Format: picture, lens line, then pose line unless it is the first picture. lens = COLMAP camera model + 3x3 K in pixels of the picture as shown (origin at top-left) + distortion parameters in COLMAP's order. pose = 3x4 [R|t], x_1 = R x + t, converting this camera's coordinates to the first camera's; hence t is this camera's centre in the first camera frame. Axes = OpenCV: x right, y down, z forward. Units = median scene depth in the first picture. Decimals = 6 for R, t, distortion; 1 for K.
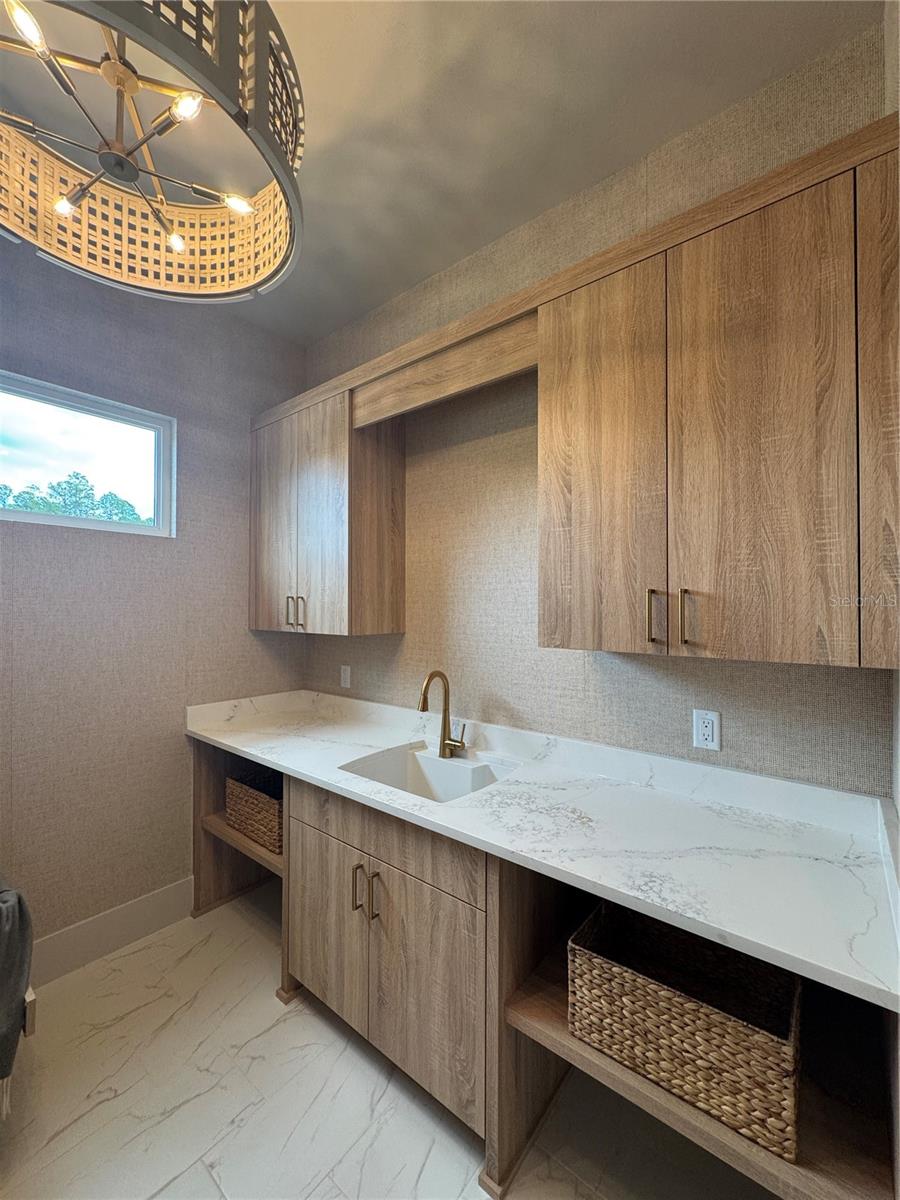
lens RADIAL K [[481.6, 0, 447.8], [0, 481.6, 599.9], [0, 0, 1]] dist [-0.007026, 0.001291]
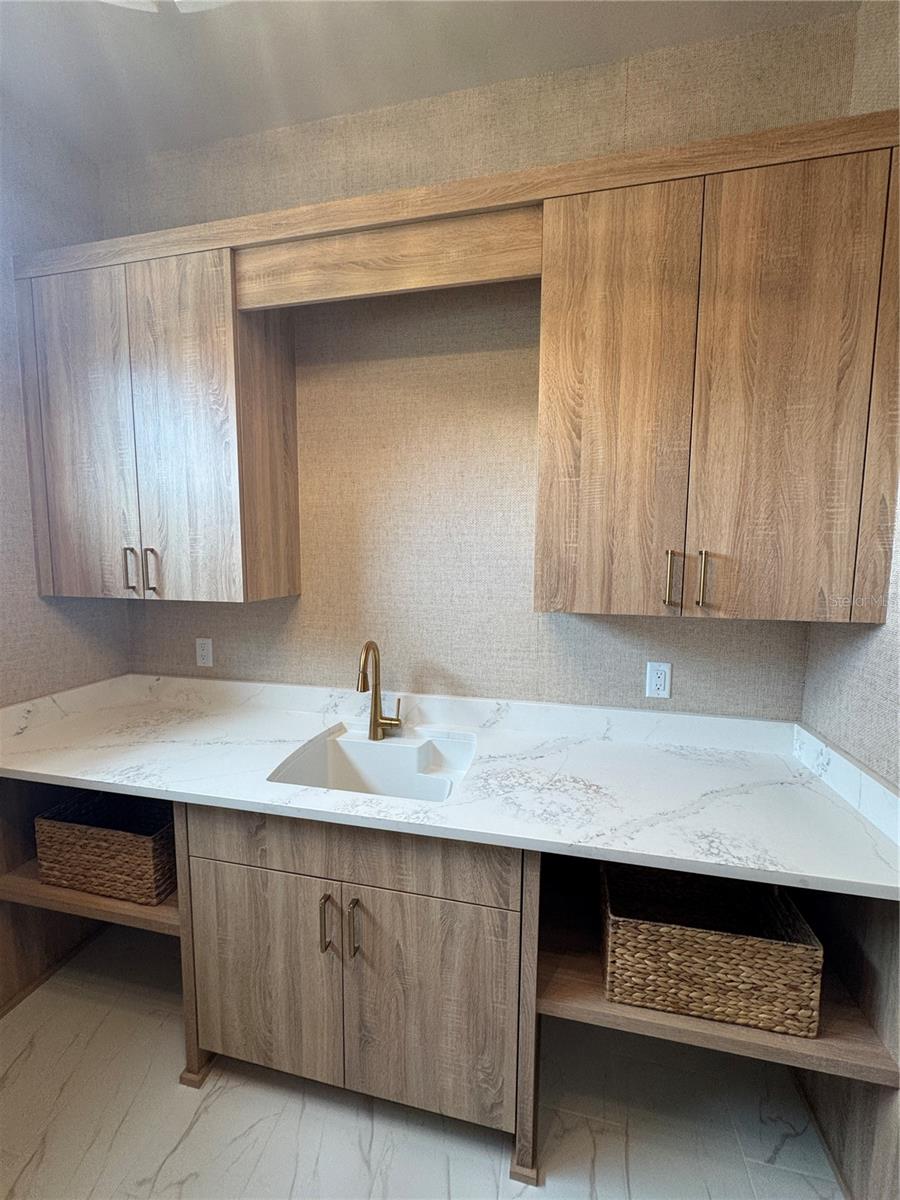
lens RADIAL K [[481.6, 0, 452.0], [0, 481.6, 601.2], [0, 0, 1]] dist [-0.007026, 0.001291]
pose [[0.894466, -0.041290, 0.445225, -0.356511], [-0.010420, 0.993532, 0.113073, -0.021936], [-0.447014, -0.105779, 0.888250, 0.280935]]
